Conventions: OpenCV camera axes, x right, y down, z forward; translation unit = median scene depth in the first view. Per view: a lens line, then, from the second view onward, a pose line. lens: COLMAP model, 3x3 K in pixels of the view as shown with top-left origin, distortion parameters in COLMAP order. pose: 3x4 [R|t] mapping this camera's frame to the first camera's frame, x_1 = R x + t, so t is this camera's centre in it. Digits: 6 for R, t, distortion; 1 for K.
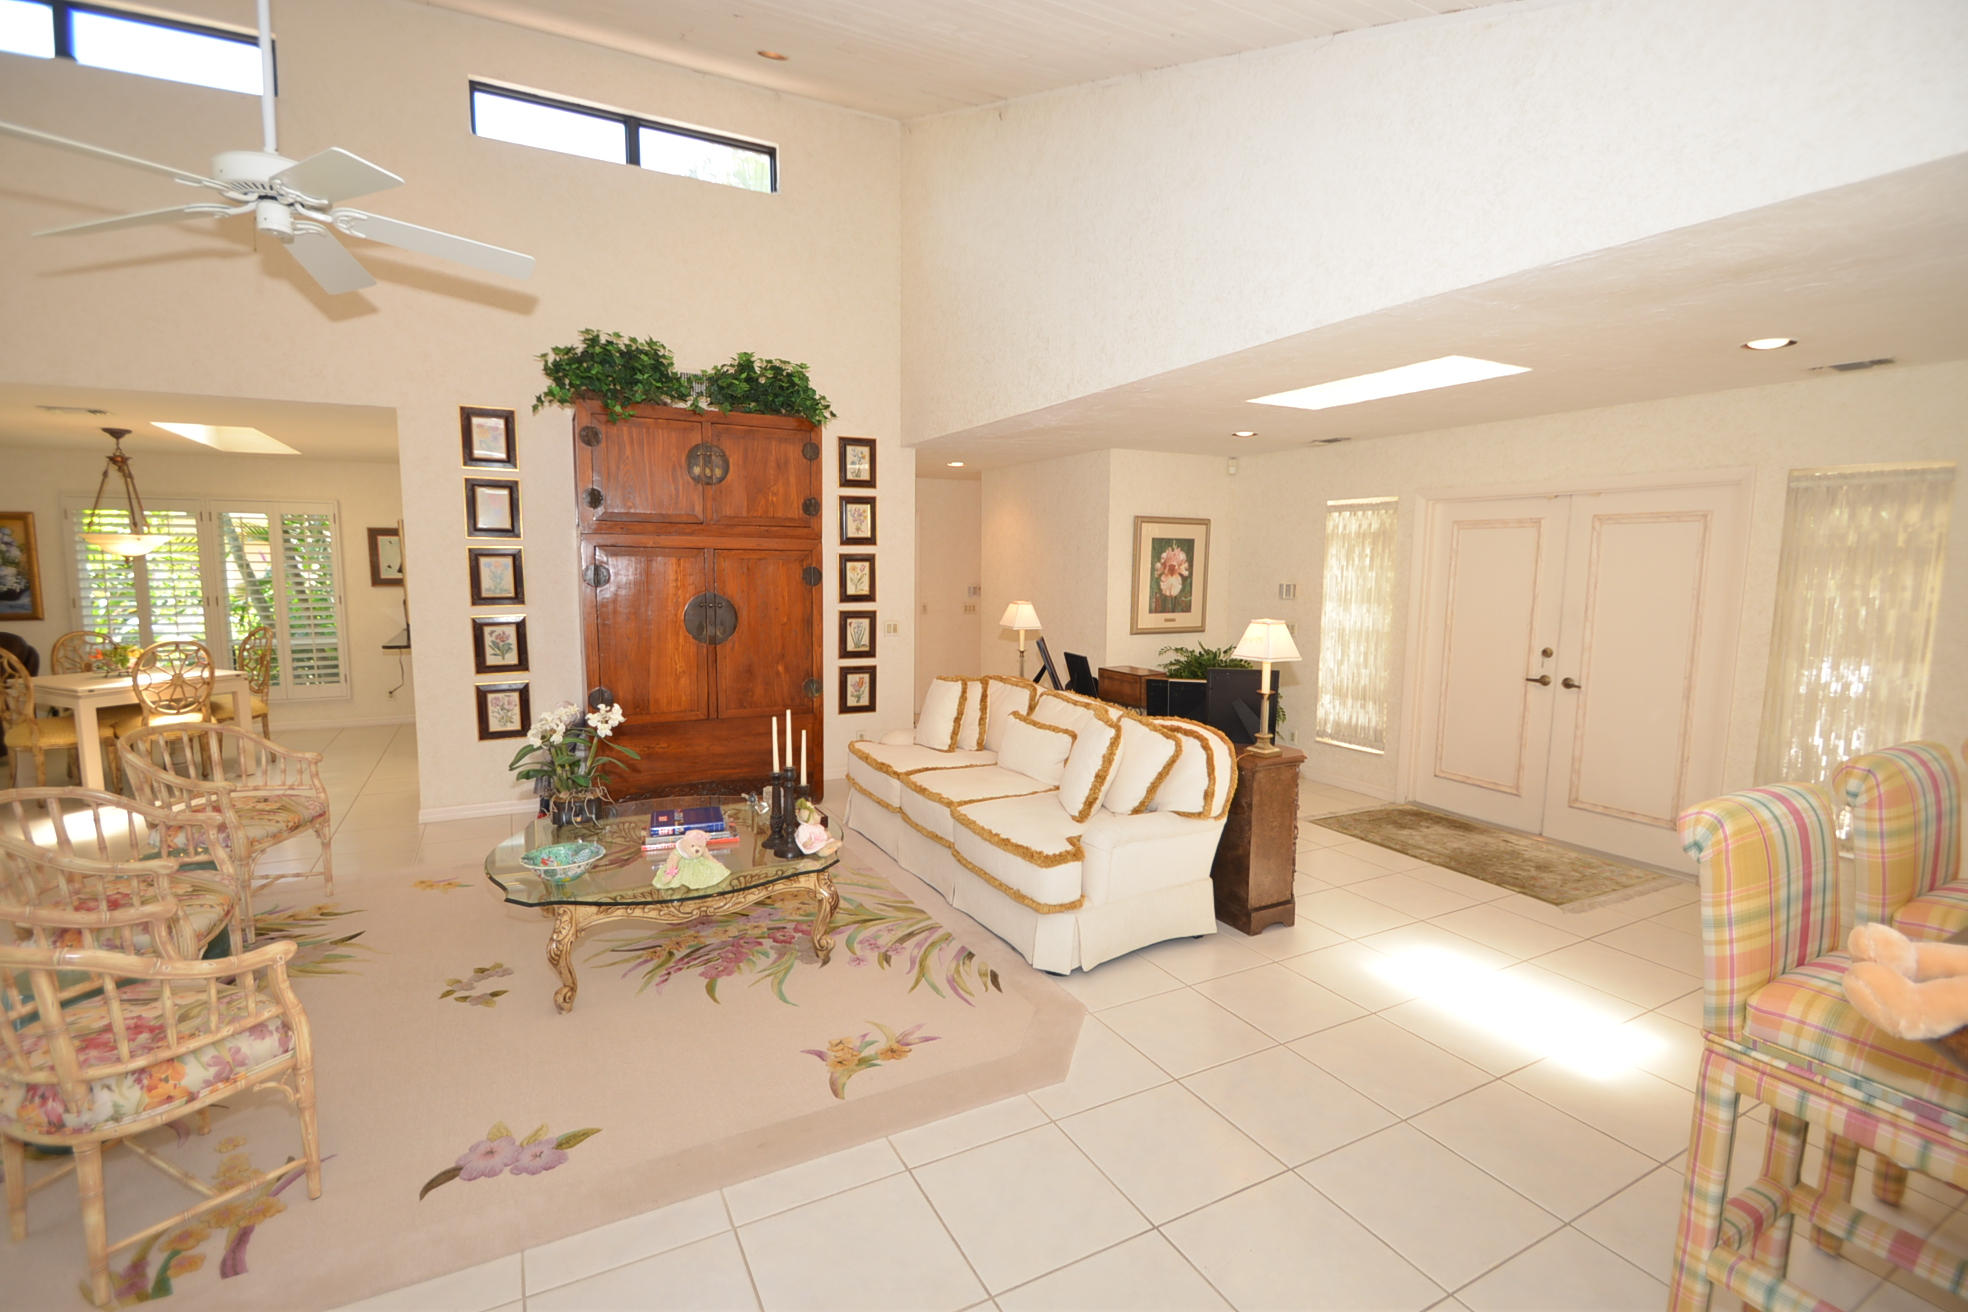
lens RADIAL K [[881.9, 0, 984.0], [0, 881.9, 656.0], [0, 0, 1]] dist [0.012643, -0.000247]
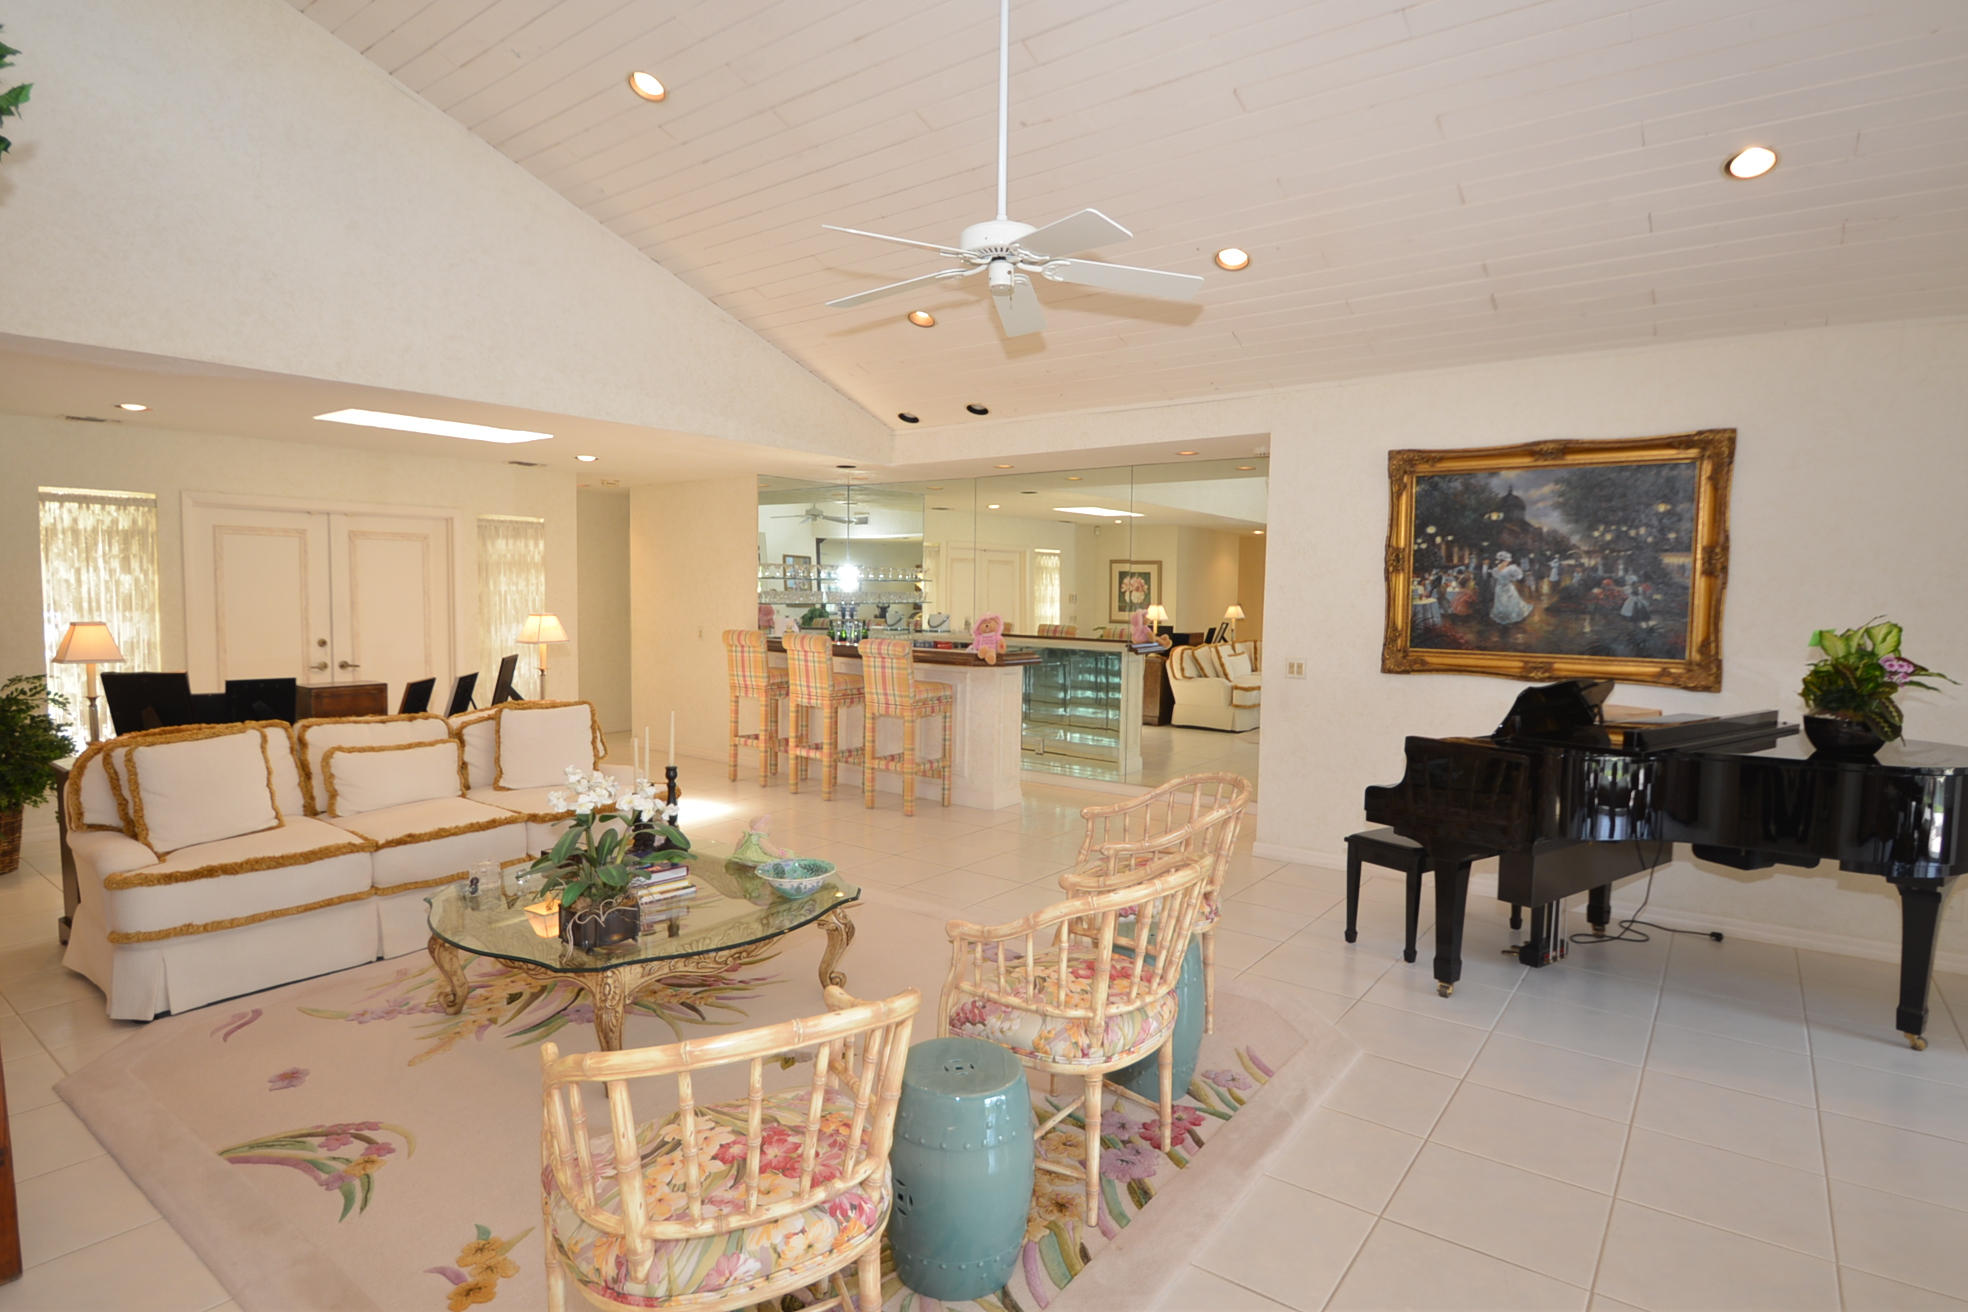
lens RADIAL K [[1040.0, 0, 968.1], [0, 1040.0, 655.5], [0, 0, 1]] dist [-0.018992, 0.053723]
pose [[-0.411381, -0.074935, 0.908378, -0.986824], [0.085634, 0.989029, 0.120369, -0.080099], [-0.907432, 0.127305, -0.400451, 0.760249]]
